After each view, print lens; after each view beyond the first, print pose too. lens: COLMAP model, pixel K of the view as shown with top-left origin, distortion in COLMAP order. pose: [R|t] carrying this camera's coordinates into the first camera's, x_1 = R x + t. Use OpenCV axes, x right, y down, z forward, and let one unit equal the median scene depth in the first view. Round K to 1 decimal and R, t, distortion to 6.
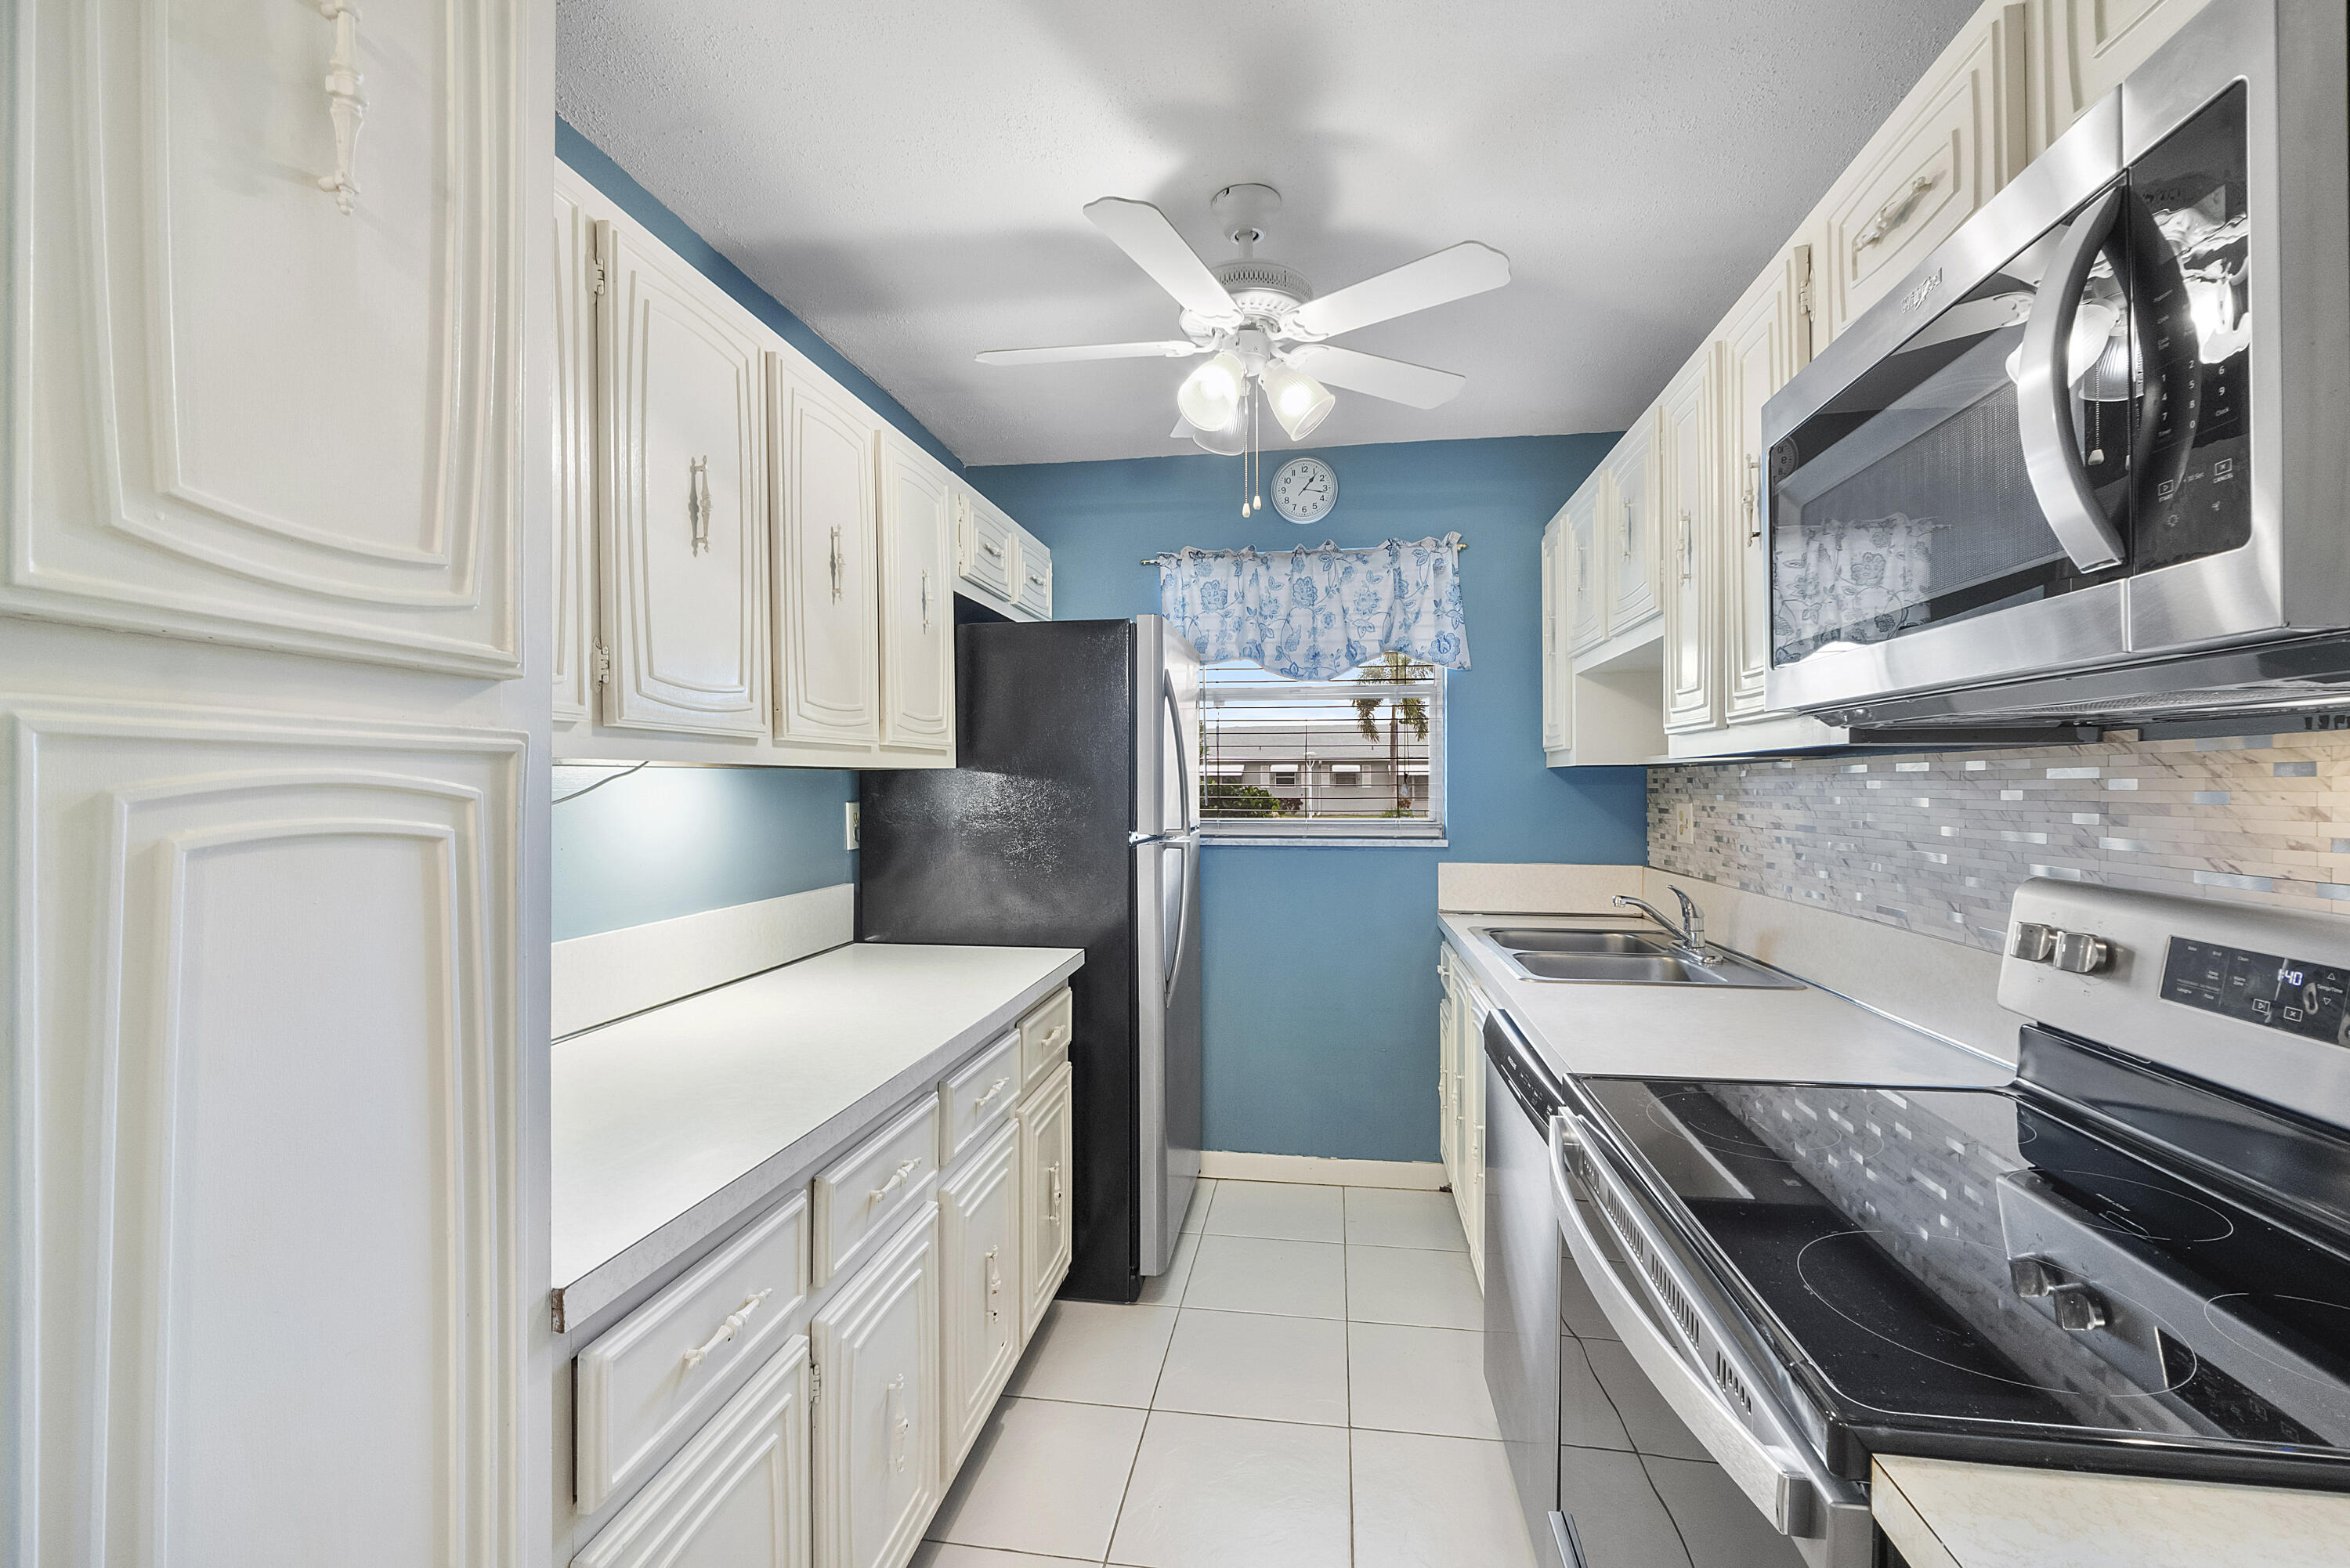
lens RADIAL K [[1000.0, 0, 1170.8], [0, 1000.0, 787.4], [0, 0, 1]] dist [-0.009111, 0.000089]
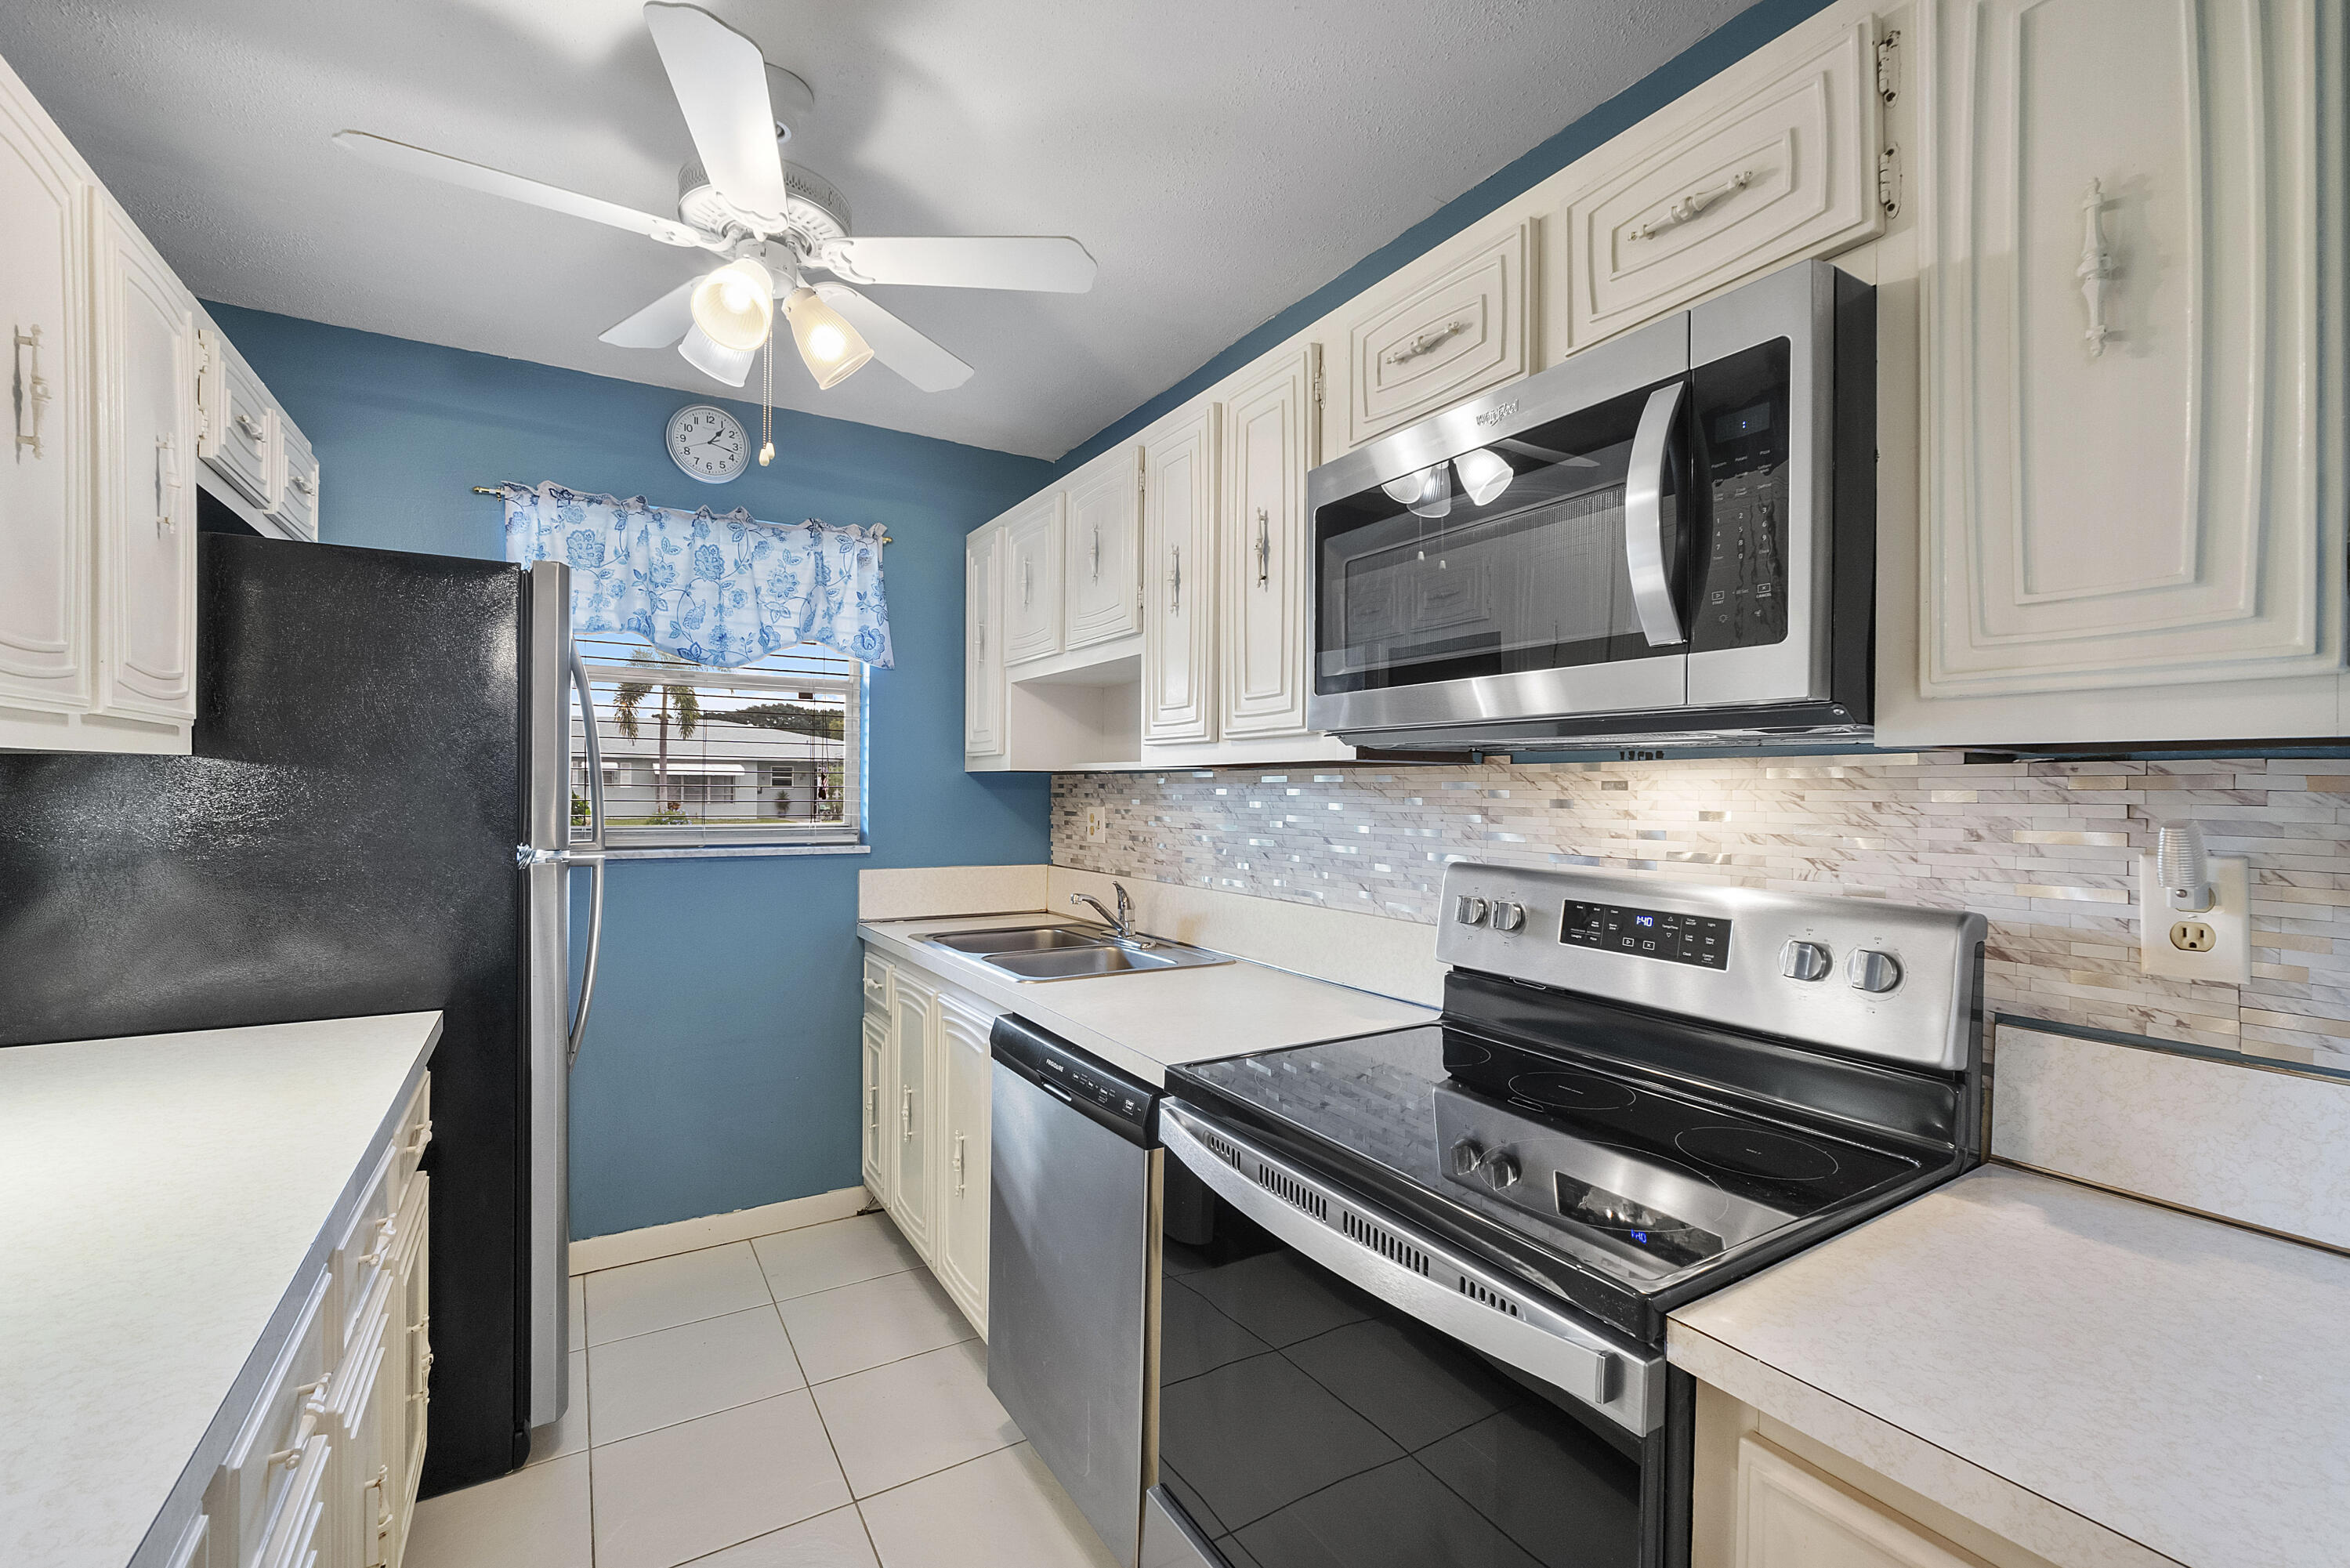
lens RADIAL K [[1000.0, 0, 1177.5], [0, 1000.0, 793.2], [0, 0, 1]] dist [-0.009111, 0.000089]
pose [[0.757670, 0.006196, 0.652608, -0.227517], [-0.008731, 0.999962, 0.000643, -0.000845], [-0.652579, -0.006186, 0.757695, 0.159224]]
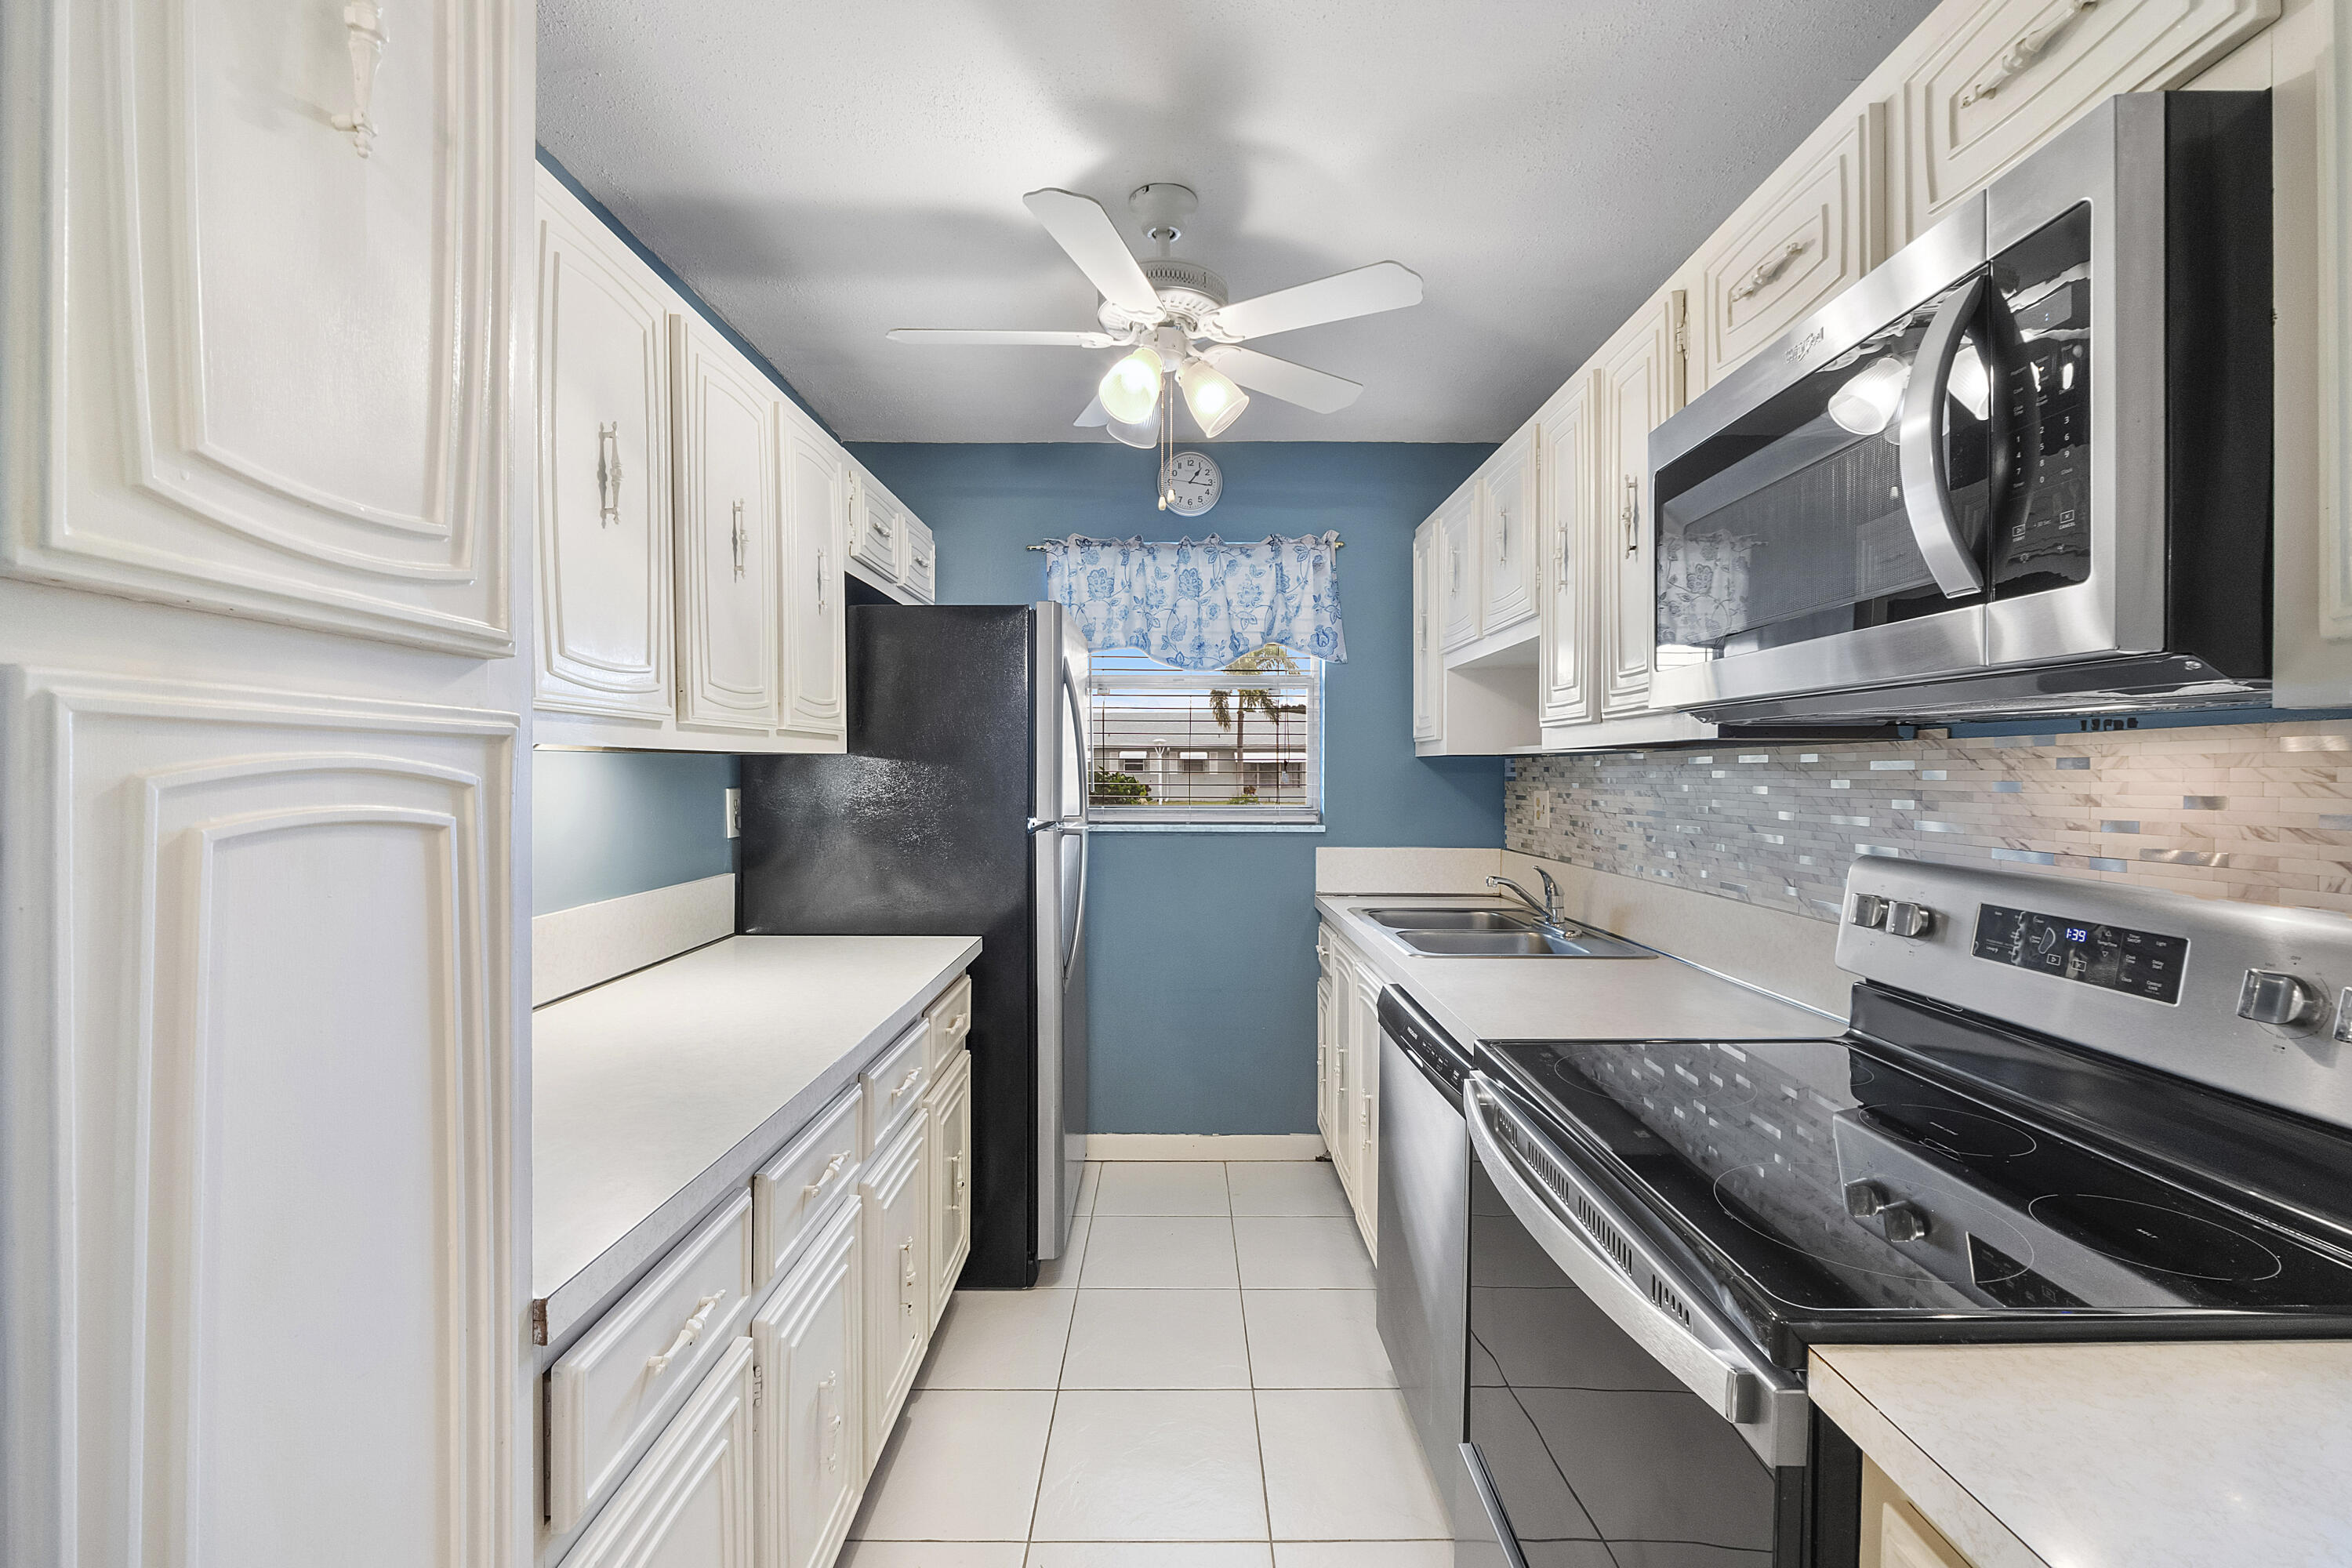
lens RADIAL K [[1000.9, 0, 1172.1], [0, 1000.9, 780.3], [0, 0, 1]] dist [-0.009111, 0.000089]
pose [[0.987812, 0.002952, 0.155622, -0.081002], [-0.003946, 0.999974, 0.006083, -0.000413], [-0.155600, -0.006623, 0.987798, -0.015561]]
